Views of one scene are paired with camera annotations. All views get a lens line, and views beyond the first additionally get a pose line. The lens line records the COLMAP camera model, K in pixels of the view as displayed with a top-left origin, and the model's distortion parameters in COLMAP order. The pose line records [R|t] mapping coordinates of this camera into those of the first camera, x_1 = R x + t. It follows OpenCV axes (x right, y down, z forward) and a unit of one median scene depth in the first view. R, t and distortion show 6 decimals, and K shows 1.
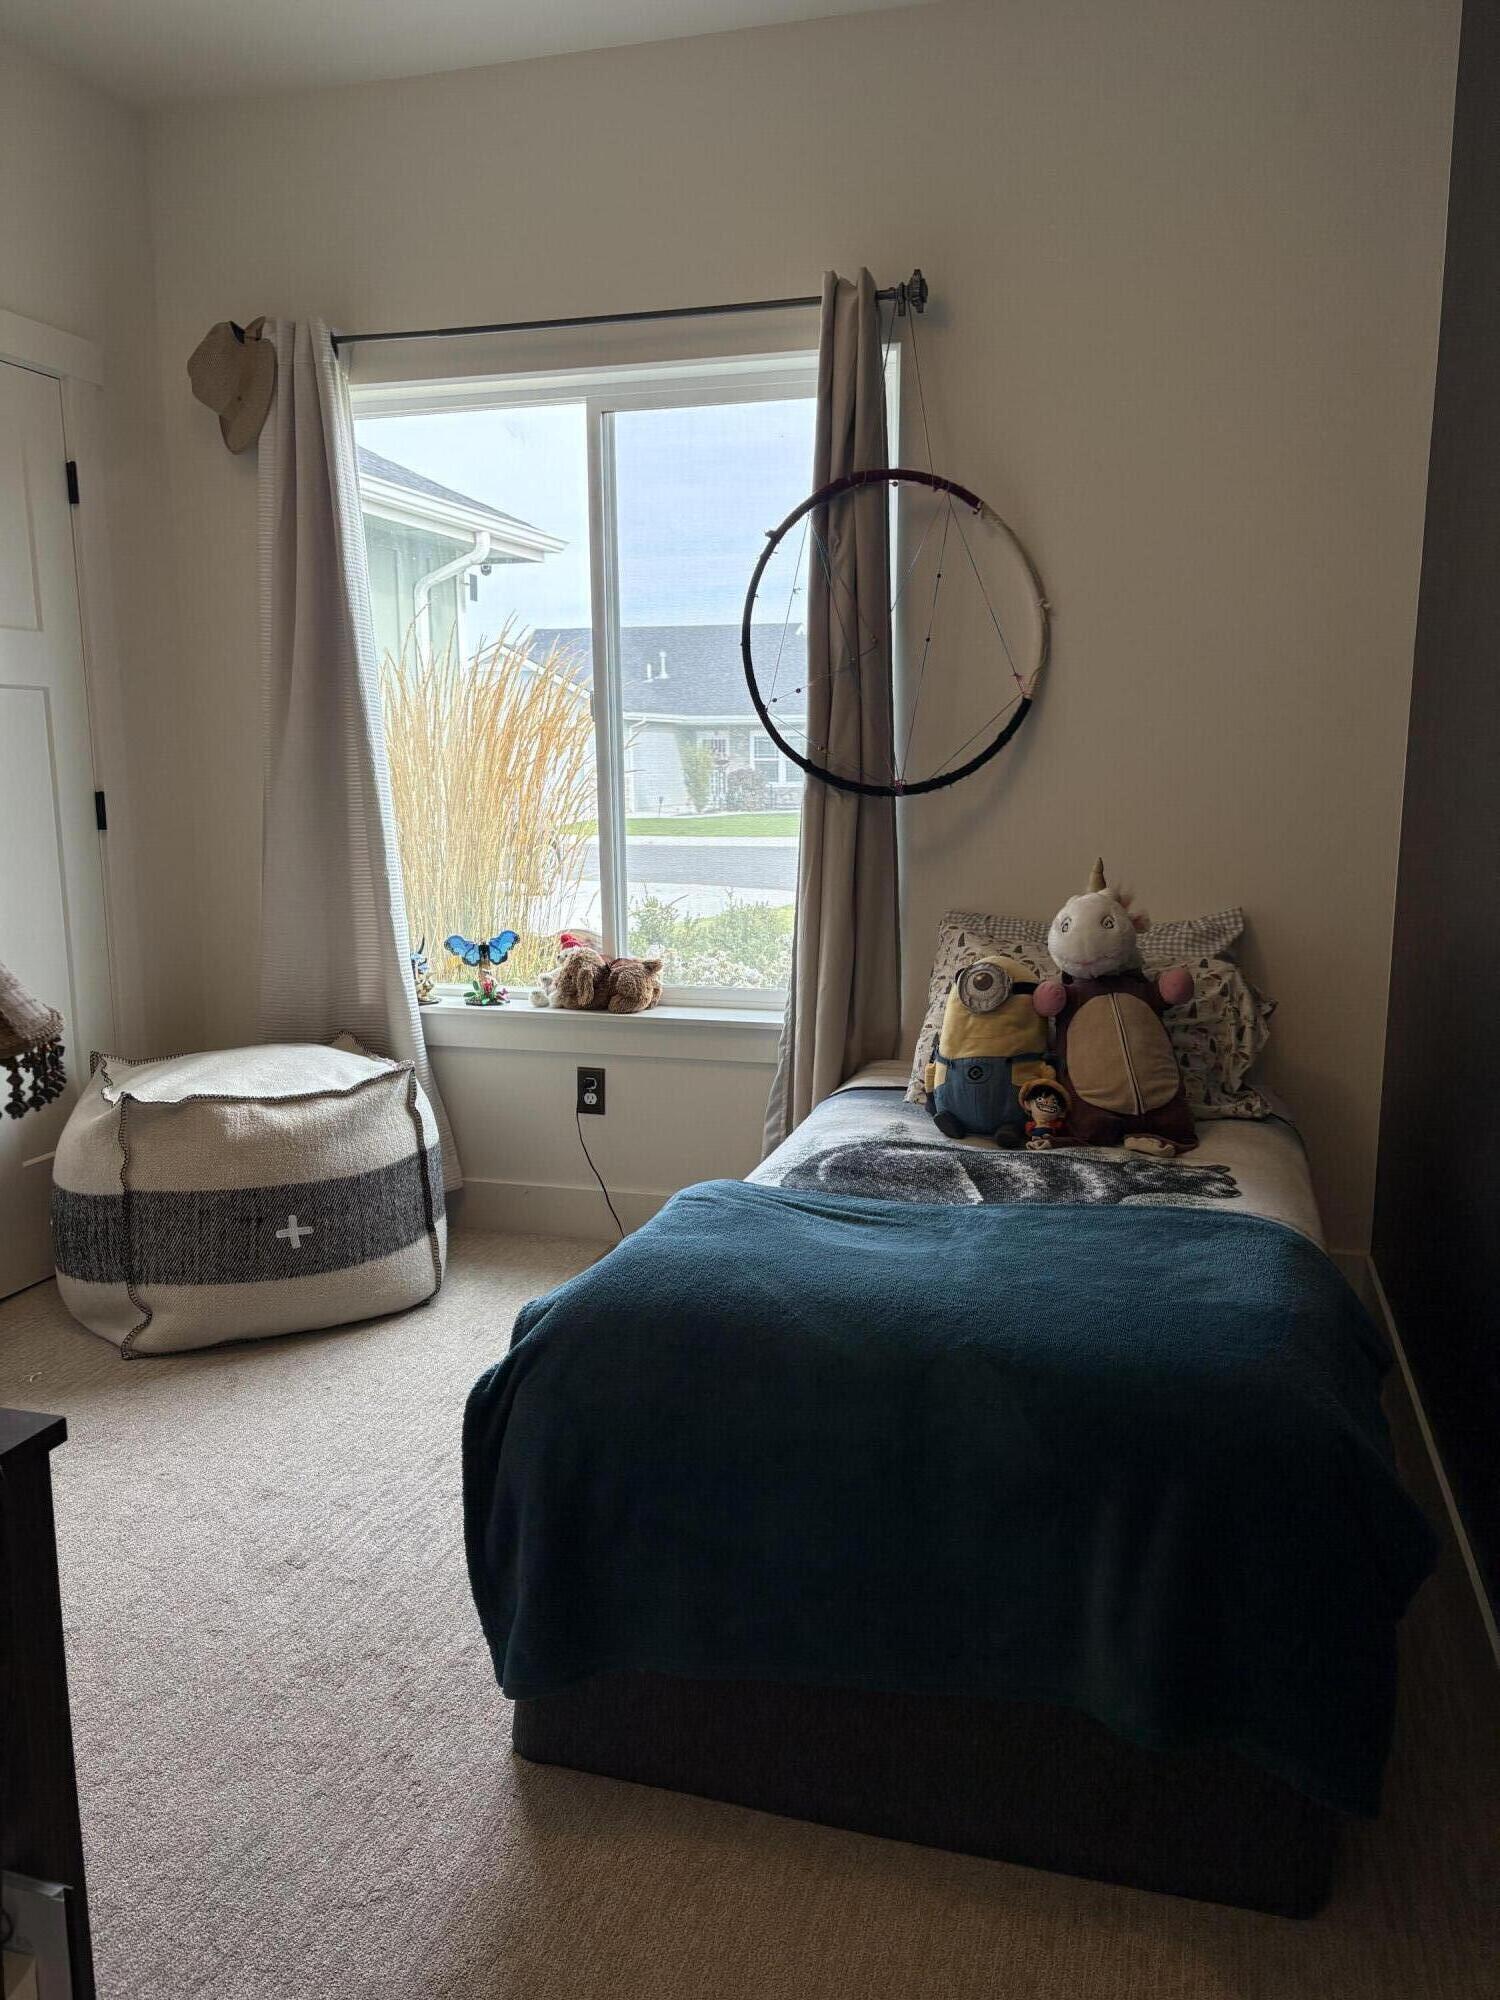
lens RADIAL K [[1515.8, 0, 754.4], [0, 1515.8, 1006.1], [0, 0, 1]] dist [-0.005573, -0.001067]
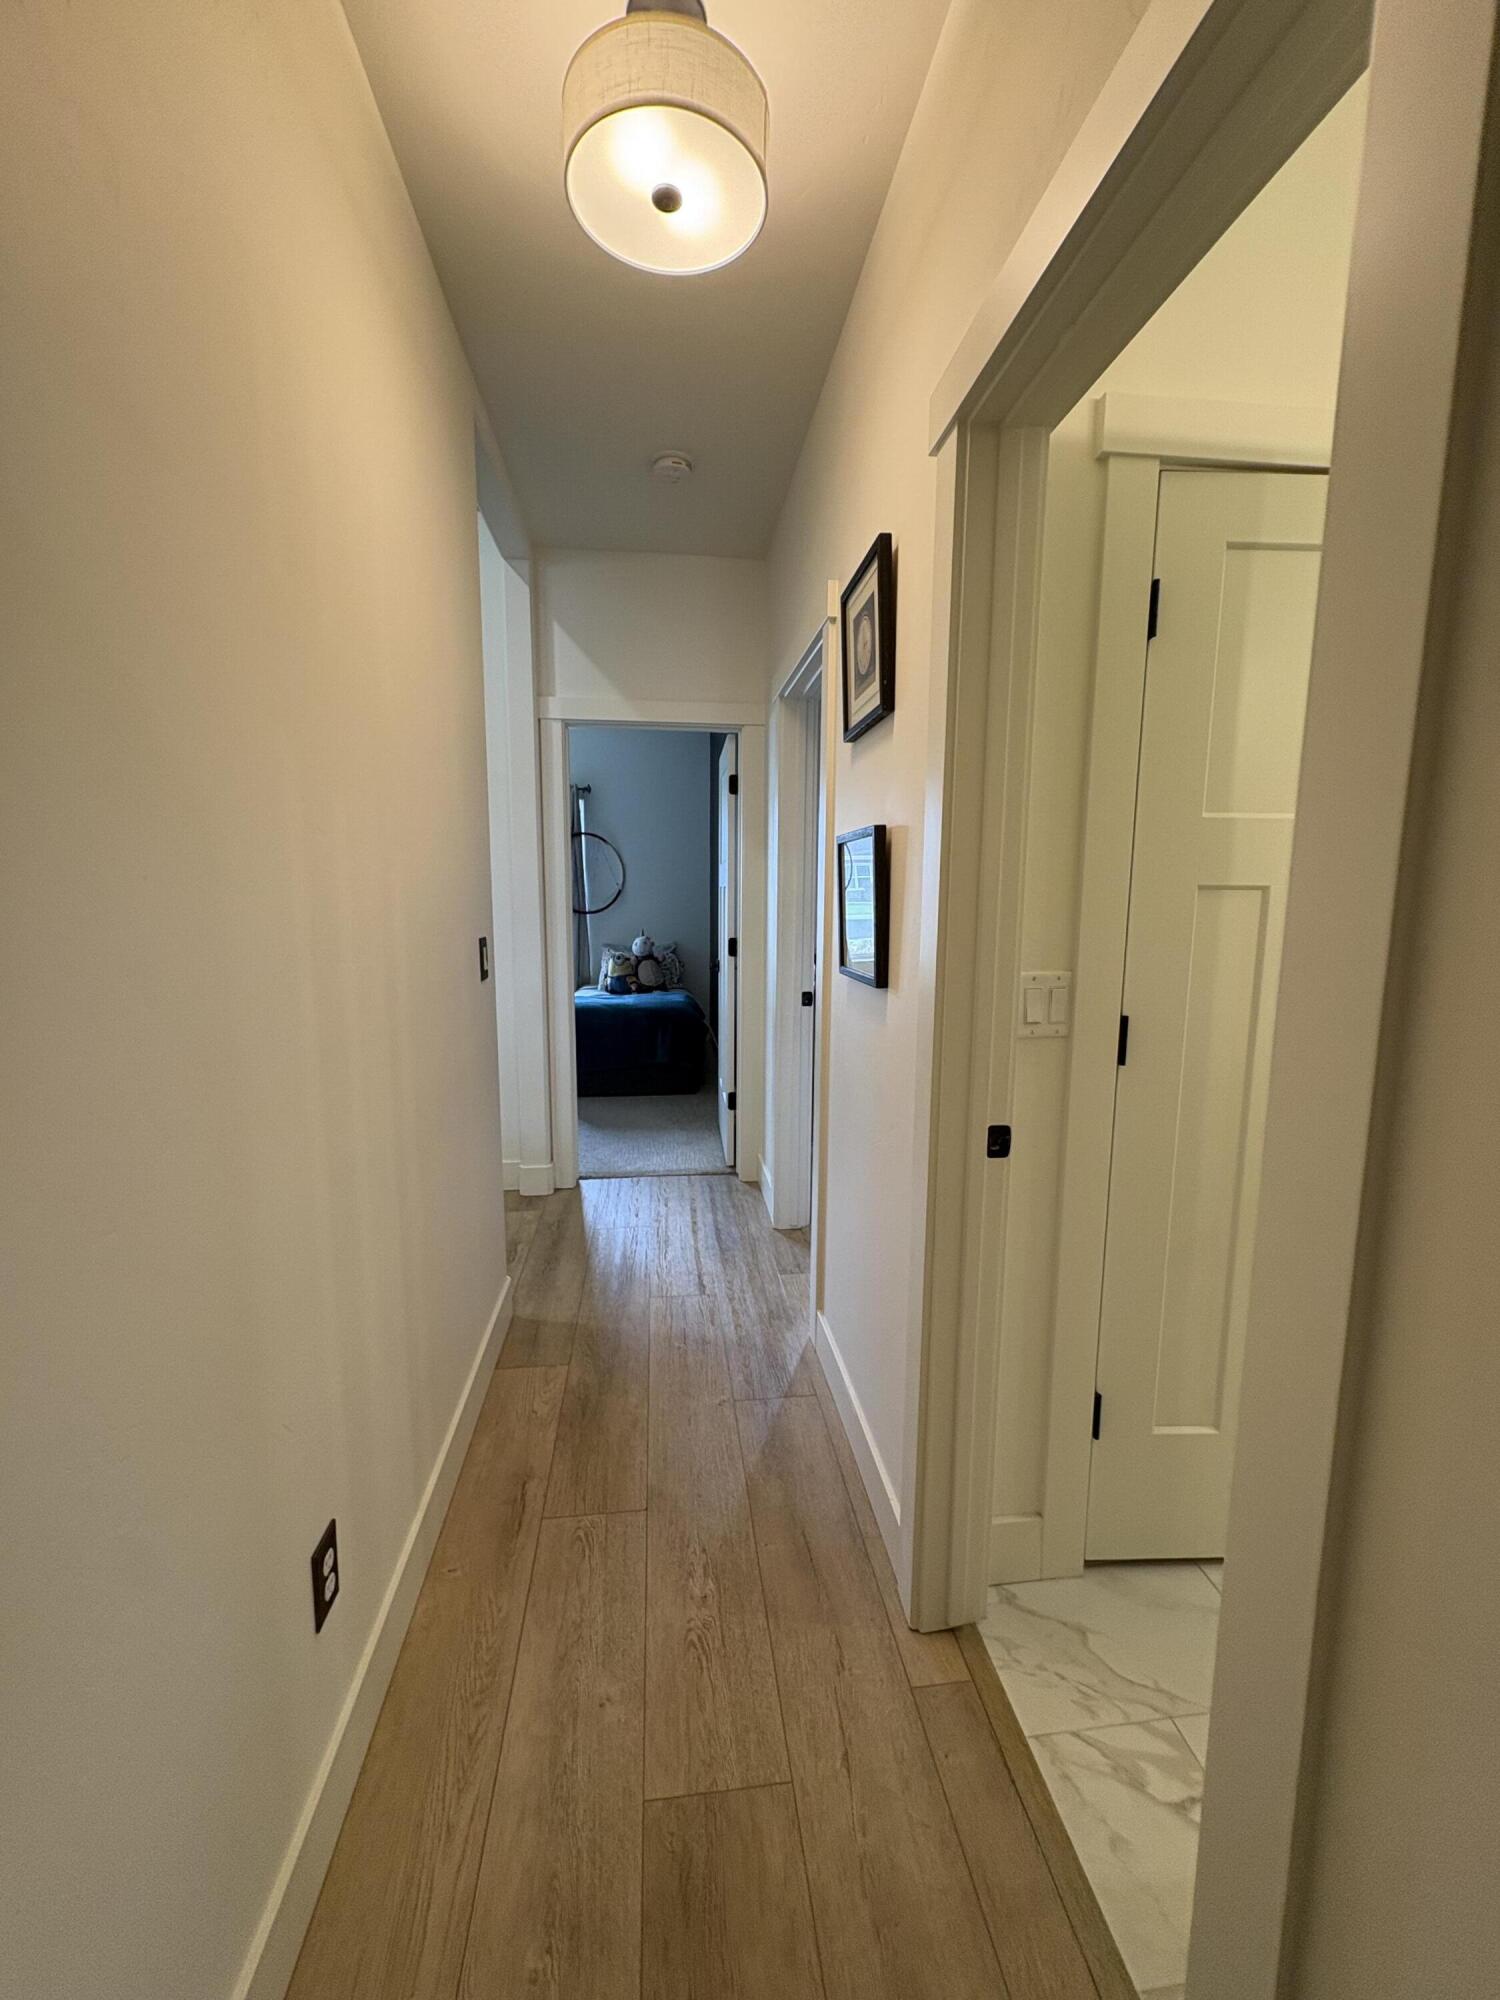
lens RADIAL K [[798.0, 0, 749.6], [0, 798.0, 994.1], [0, 0, 1]] dist [0.000113, 0.000000]
pose [[0.919170, -0.049430, 0.390747, -0.391722], [0.057224, 0.998327, -0.008320, 0.123998], [-0.389682, 0.030008, 0.920461, -1.214127]]
